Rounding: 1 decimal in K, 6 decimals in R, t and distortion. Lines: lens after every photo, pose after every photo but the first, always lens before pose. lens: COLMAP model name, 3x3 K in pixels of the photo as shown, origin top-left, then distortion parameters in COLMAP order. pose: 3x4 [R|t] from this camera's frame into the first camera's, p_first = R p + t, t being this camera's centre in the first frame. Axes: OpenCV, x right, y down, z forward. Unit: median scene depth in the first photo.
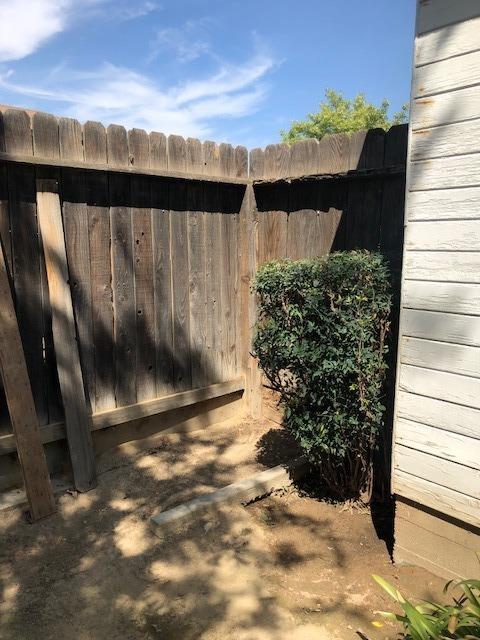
lens RADIAL K [[528.0, 0, 240.0], [0, 528.0, 320.0], [0, 0, 1]] dist [0.148931, -0.562464]
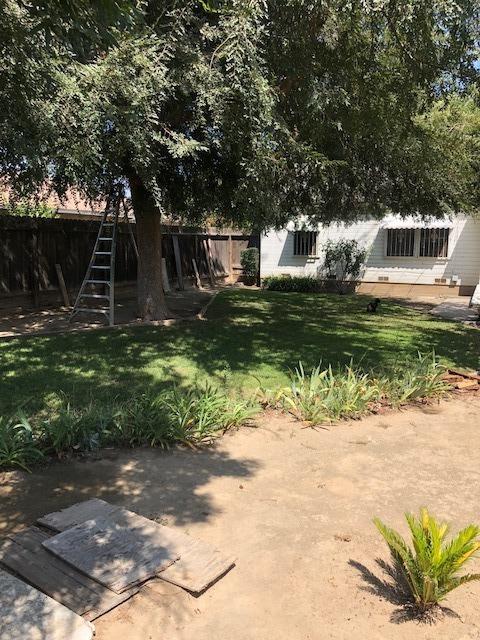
lens RADIAL K [[528.0, 0, 240.0], [0, 528.0, 320.0], [0, 0, 1]] dist [0.148931, -0.562464]
pose [[0.940243, -0.043094, 0.337767, -1.977944], [0.045066, 0.998982, 0.002004, 0.675709], [-0.337509, 0.013337, 0.941228, -4.630780]]
